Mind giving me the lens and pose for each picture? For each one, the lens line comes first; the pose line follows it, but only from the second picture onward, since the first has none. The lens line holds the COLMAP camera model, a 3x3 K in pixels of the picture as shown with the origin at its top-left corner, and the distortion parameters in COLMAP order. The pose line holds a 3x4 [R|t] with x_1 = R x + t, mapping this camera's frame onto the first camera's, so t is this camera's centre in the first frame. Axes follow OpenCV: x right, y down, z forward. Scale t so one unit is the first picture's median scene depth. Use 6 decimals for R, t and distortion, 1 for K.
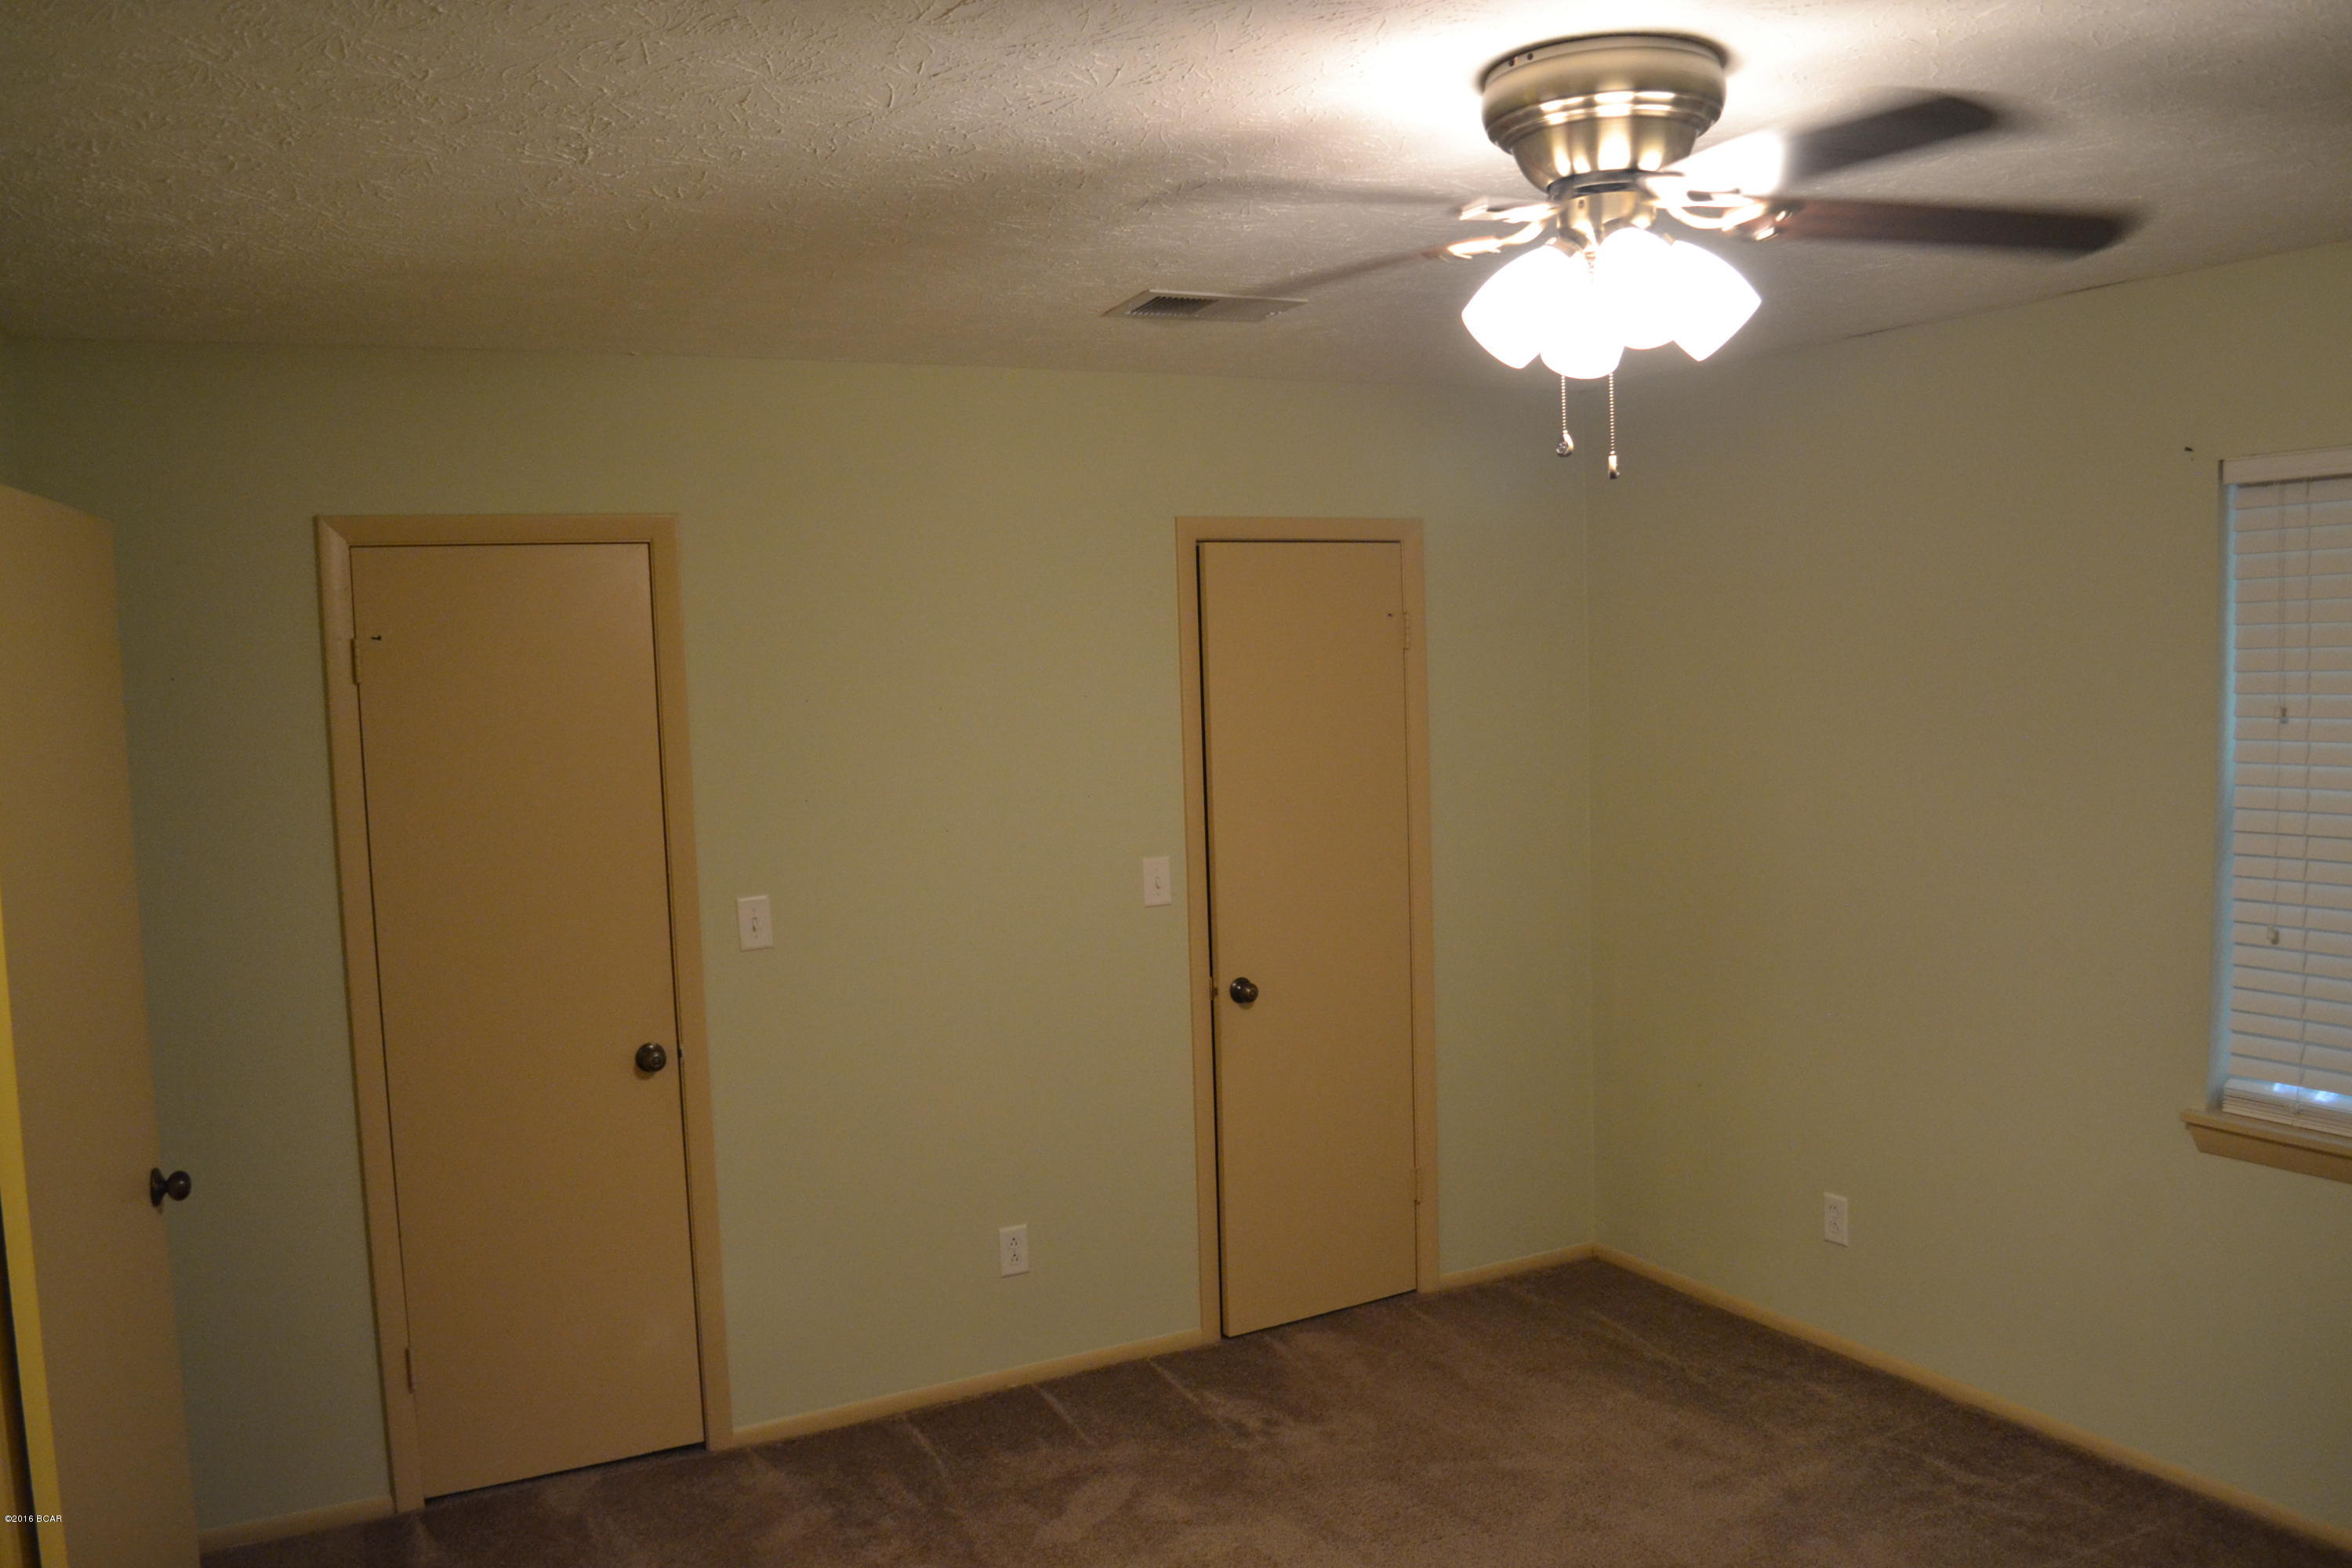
lens RADIAL K [[1888.3, 0, 1176.0], [0, 1888.3, 784.0], [0, 0, 1]] dist [-0.077930, 0.007023]
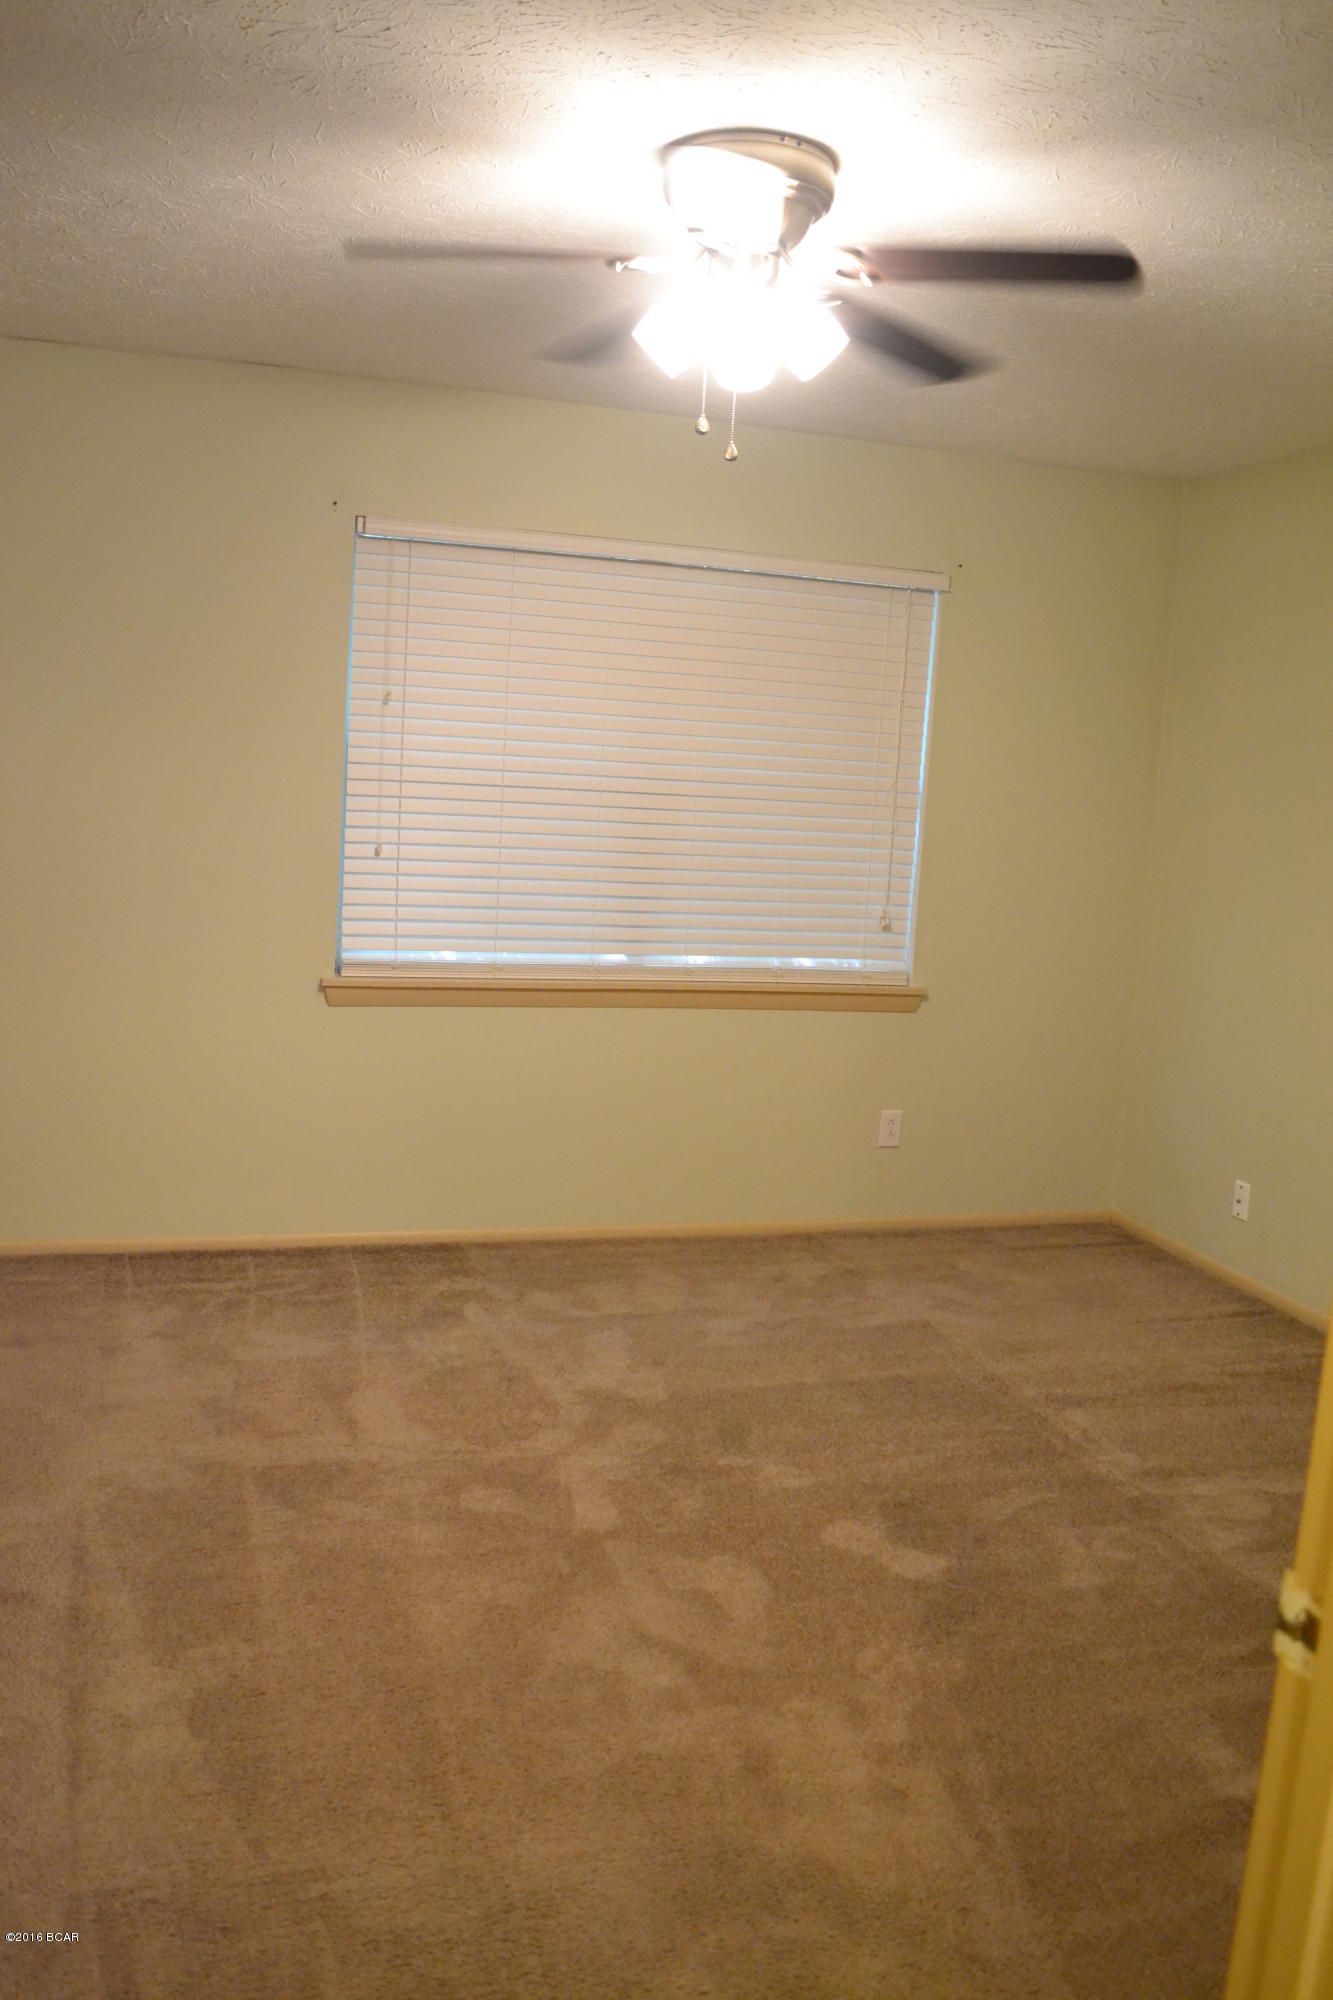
lens RADIAL K [[1605.7, 0, 665.2], [0, 1605.7, 965.6], [0, 0, 1]] dist [-0.077930, 0.007023]
pose [[0.148637, -0.068522, 0.986515, -0.639943], [-0.005836, 0.997518, 0.070166, 0.083760], [-0.988875, -0.016187, 0.147868, 0.582814]]
